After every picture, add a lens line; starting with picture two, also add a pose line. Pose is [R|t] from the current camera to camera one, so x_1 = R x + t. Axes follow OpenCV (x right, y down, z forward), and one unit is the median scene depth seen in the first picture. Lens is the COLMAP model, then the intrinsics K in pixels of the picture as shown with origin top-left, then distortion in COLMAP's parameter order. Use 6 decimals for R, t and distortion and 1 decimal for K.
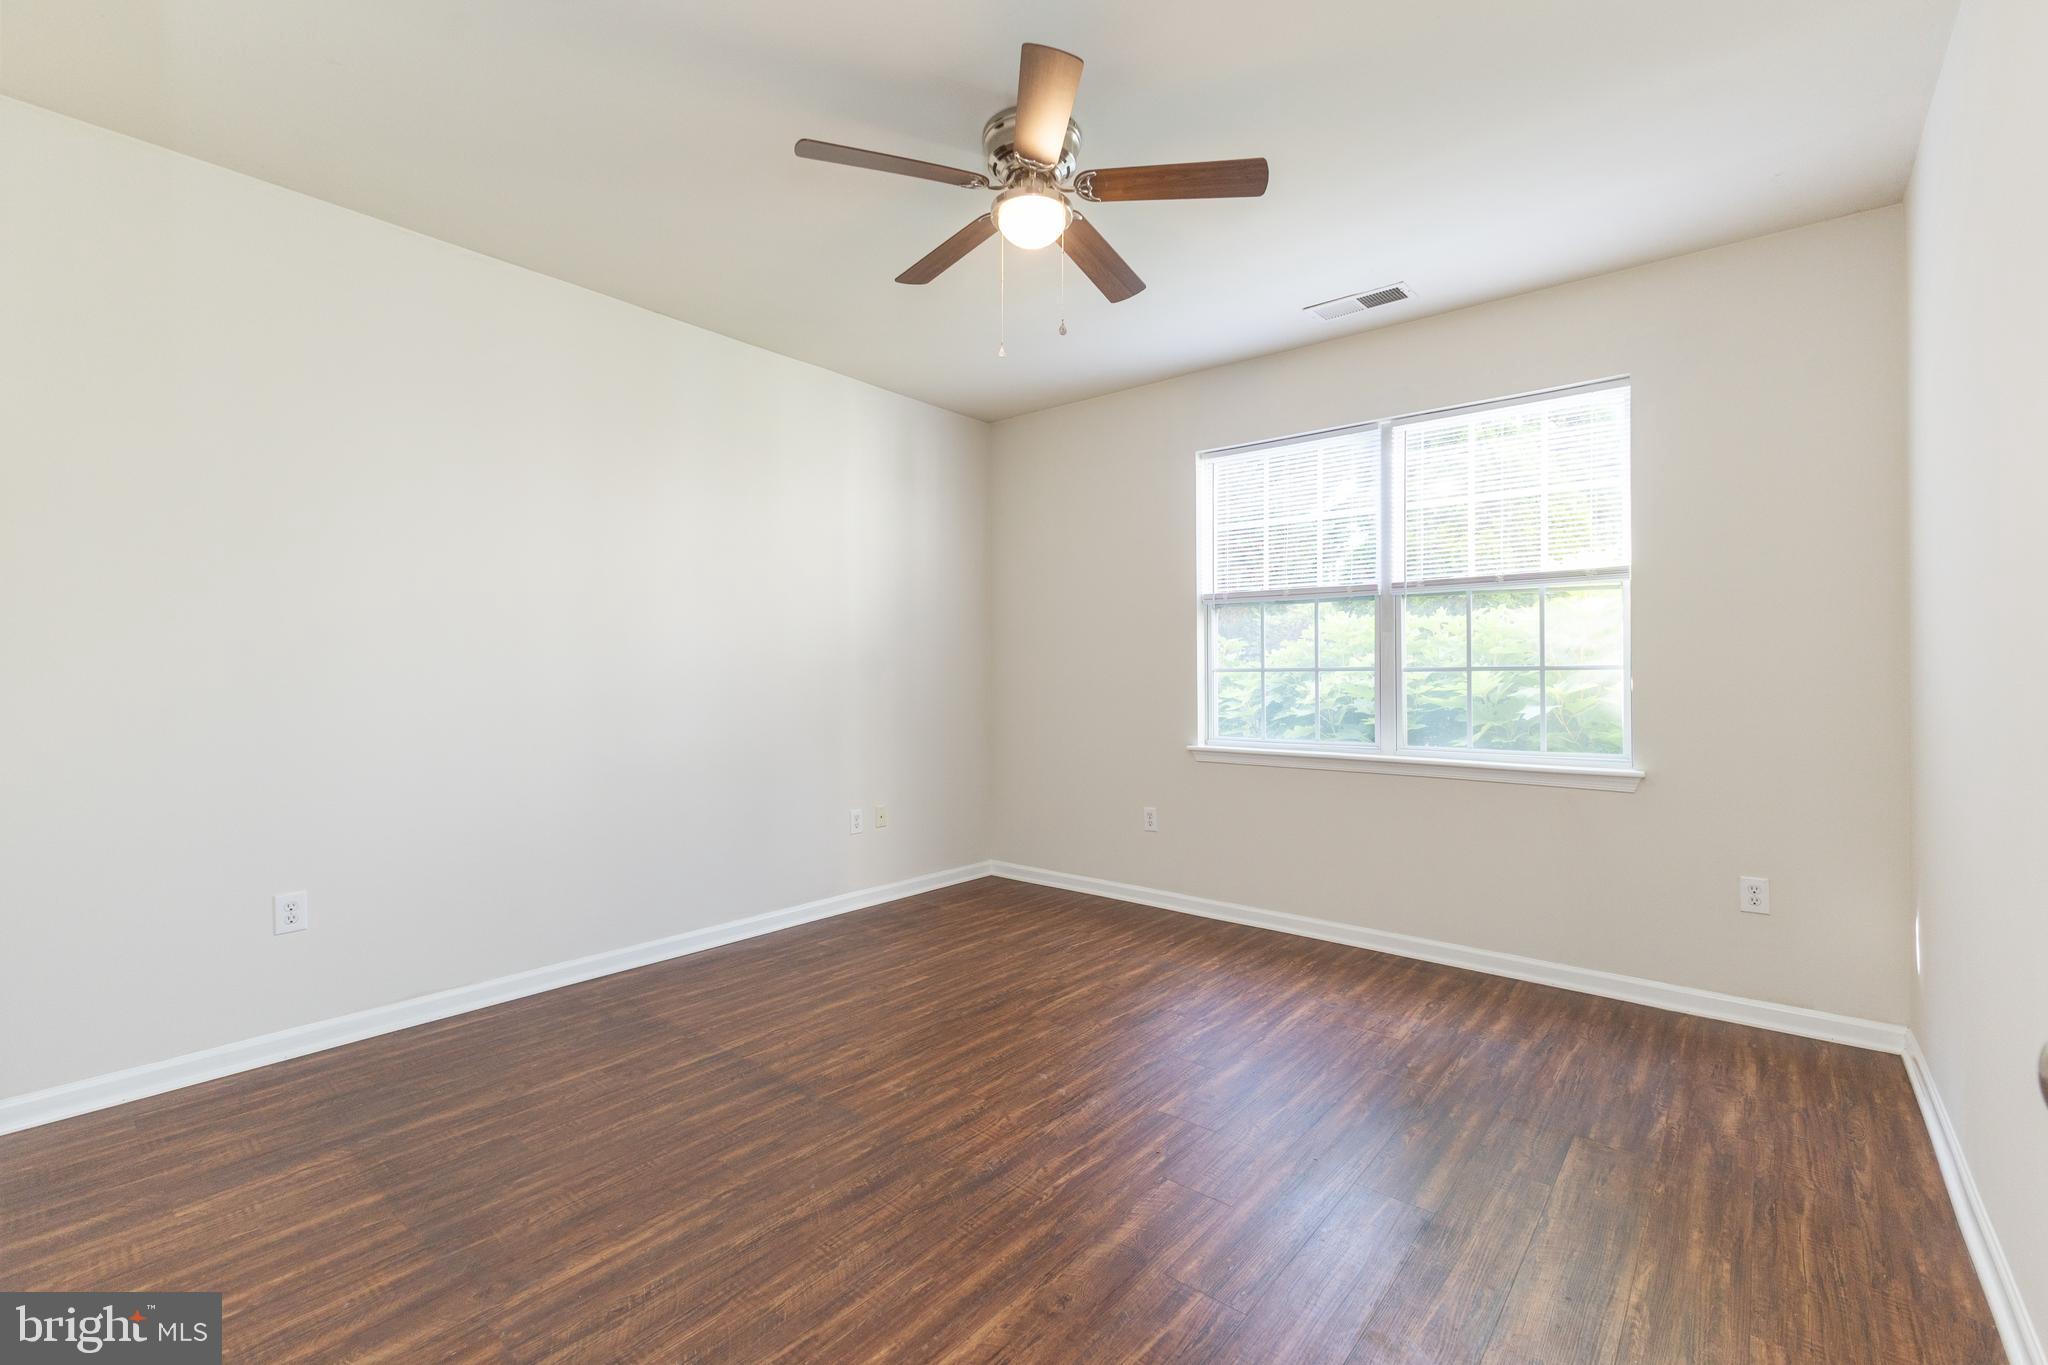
lens RADIAL K [[895.3, 0, 1024.0], [0, 895.3, 682.5], [0, 0, 1]] dist [0.019190, -0.000287]
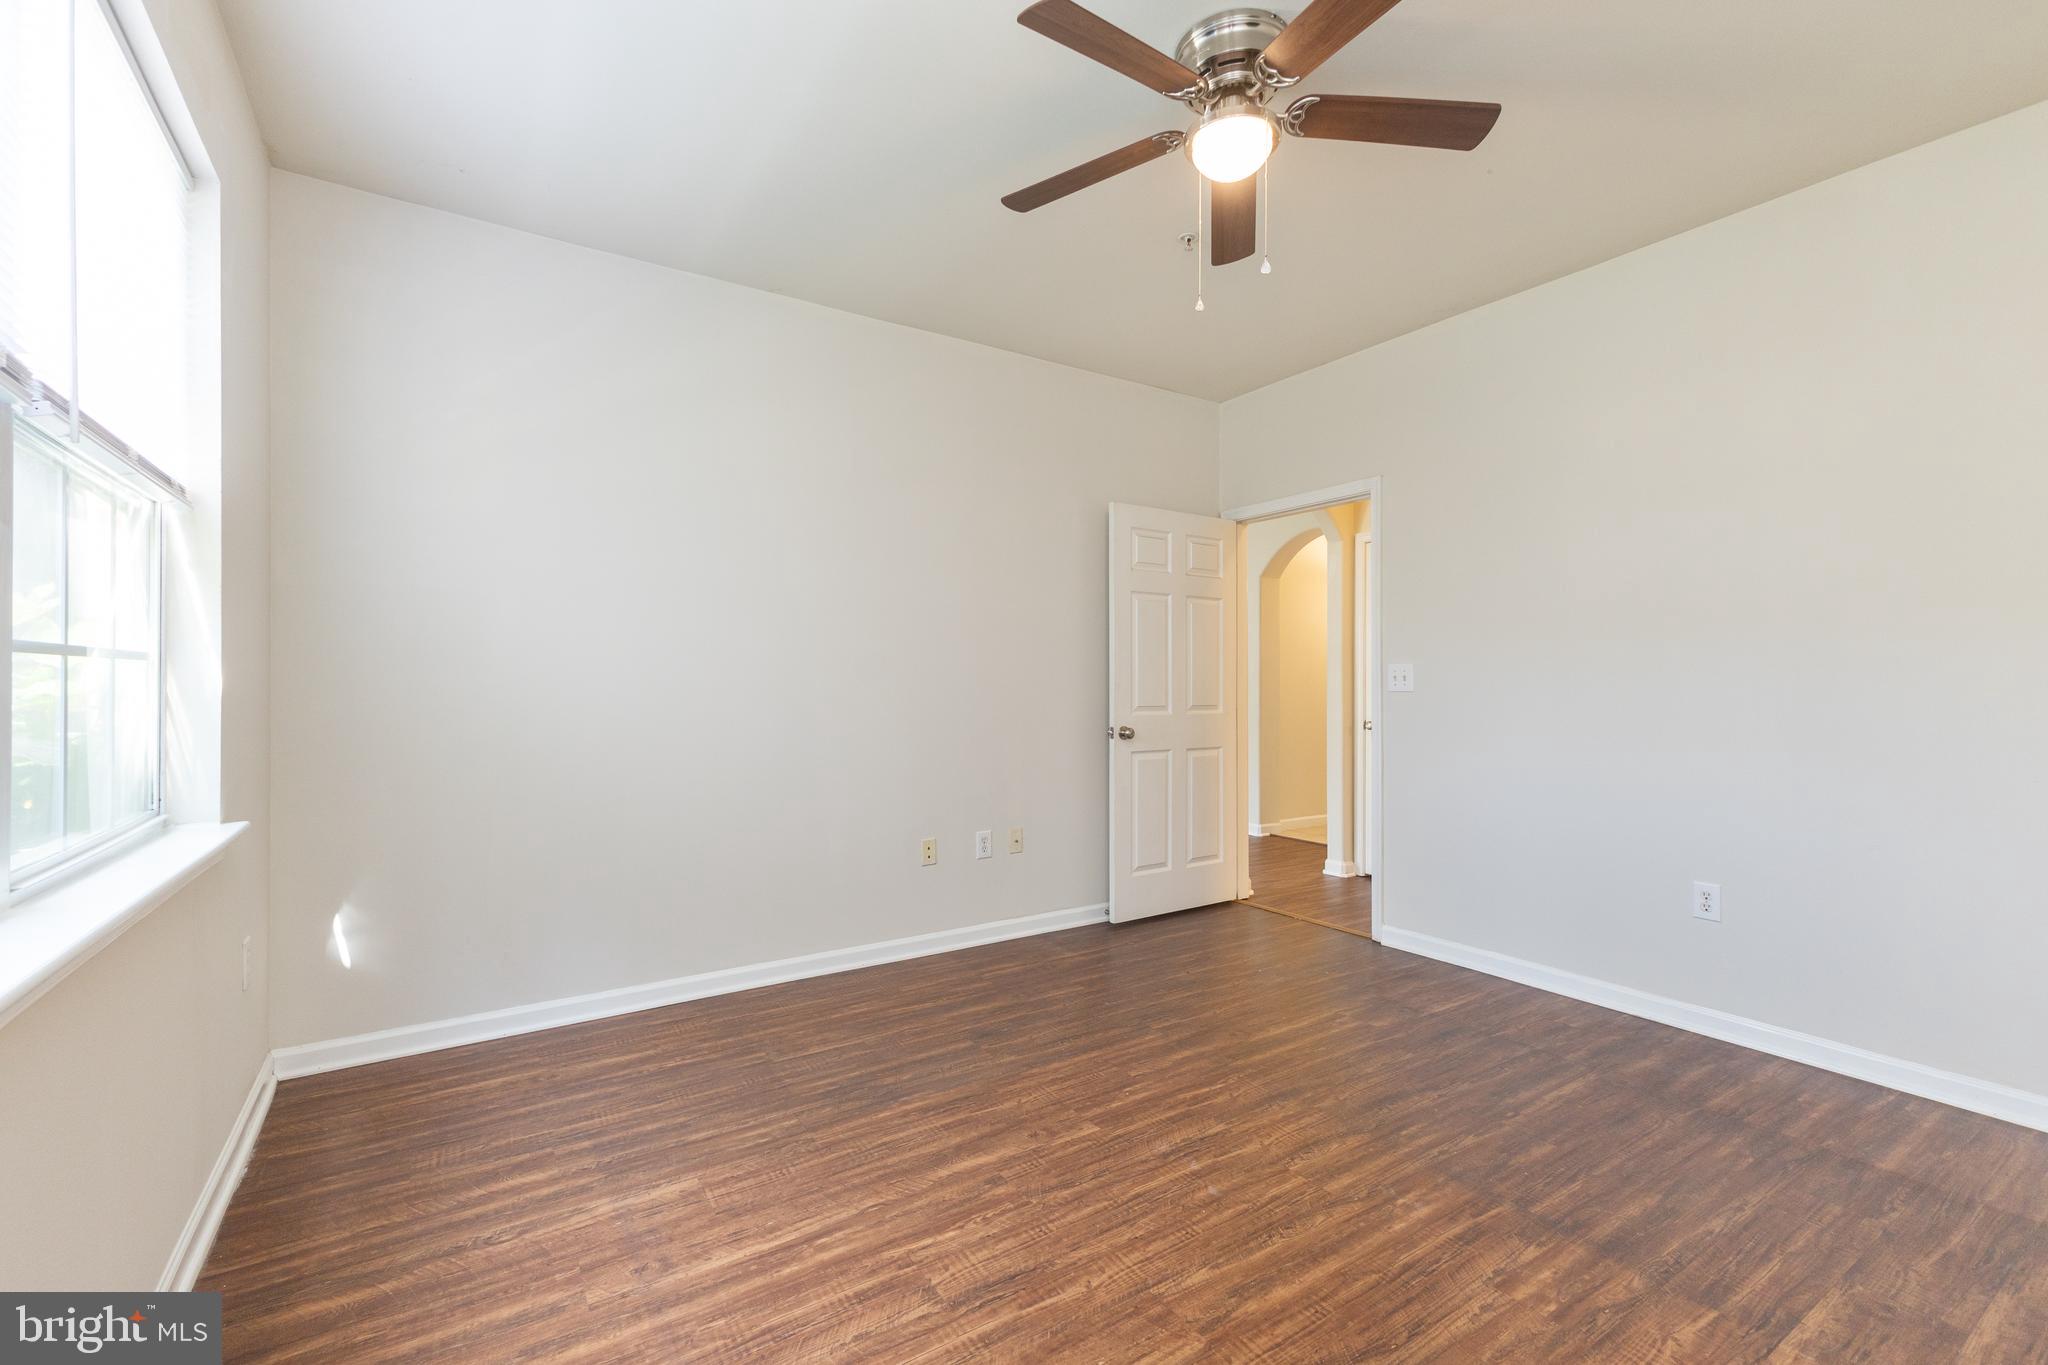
lens RADIAL K [[895.3, 0, 1024.0], [0, 895.3, 682.5], [0, 0, 1]] dist [0.019190, -0.000287]
pose [[-0.956422, 0.001270, 0.291984, -0.052941], [0.001591, 0.999998, 0.000861, -0.001748], [-0.291983, 0.001288, -0.956423, 1.884740]]
